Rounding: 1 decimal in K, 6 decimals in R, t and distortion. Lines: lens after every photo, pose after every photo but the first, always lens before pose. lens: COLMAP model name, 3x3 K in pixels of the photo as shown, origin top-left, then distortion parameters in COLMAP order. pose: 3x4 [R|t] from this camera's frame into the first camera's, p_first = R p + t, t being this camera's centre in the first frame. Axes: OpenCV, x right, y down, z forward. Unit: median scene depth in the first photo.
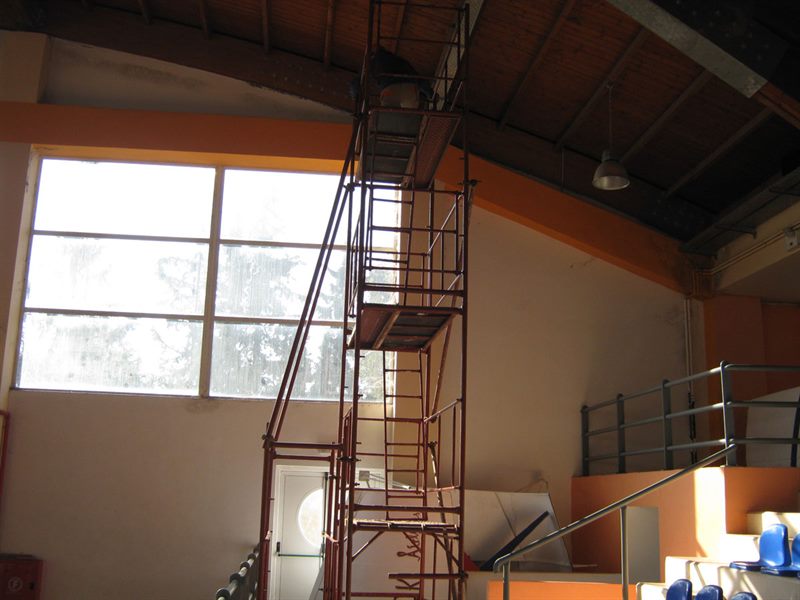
lens RADIAL K [[887.6, 0, 400.0], [0, 887.6, 300.0], [0, 0, 1]] dist [-0.021296, -0.014393]
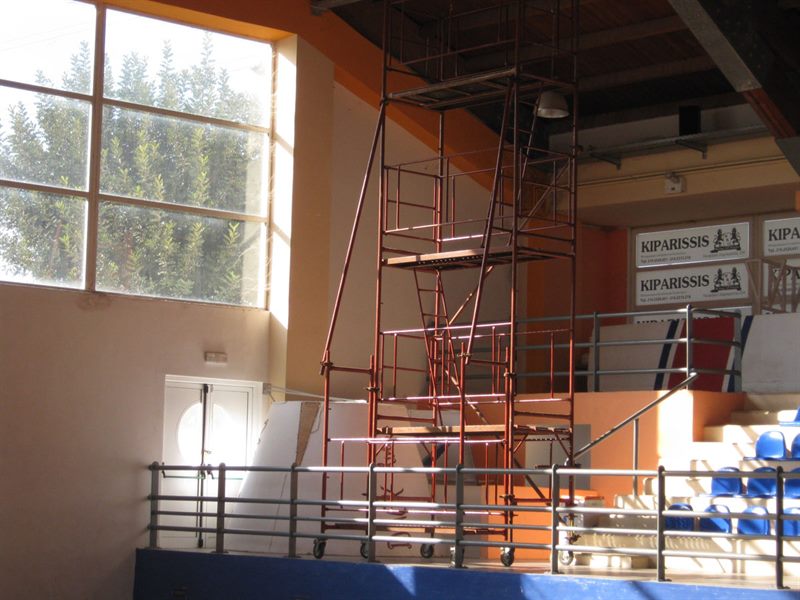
lens RADIAL K [[1880.4, 0, 400.0], [0, 1880.4, 300.0], [0, 0, 1]] dist [0.073130, 0.144809]
pose [[0.804031, 0.052938, 0.592226, -1.490754], [-0.134733, 0.986341, 0.094751, -0.129476], [-0.579121, -0.155975, 0.800181, -0.843872]]
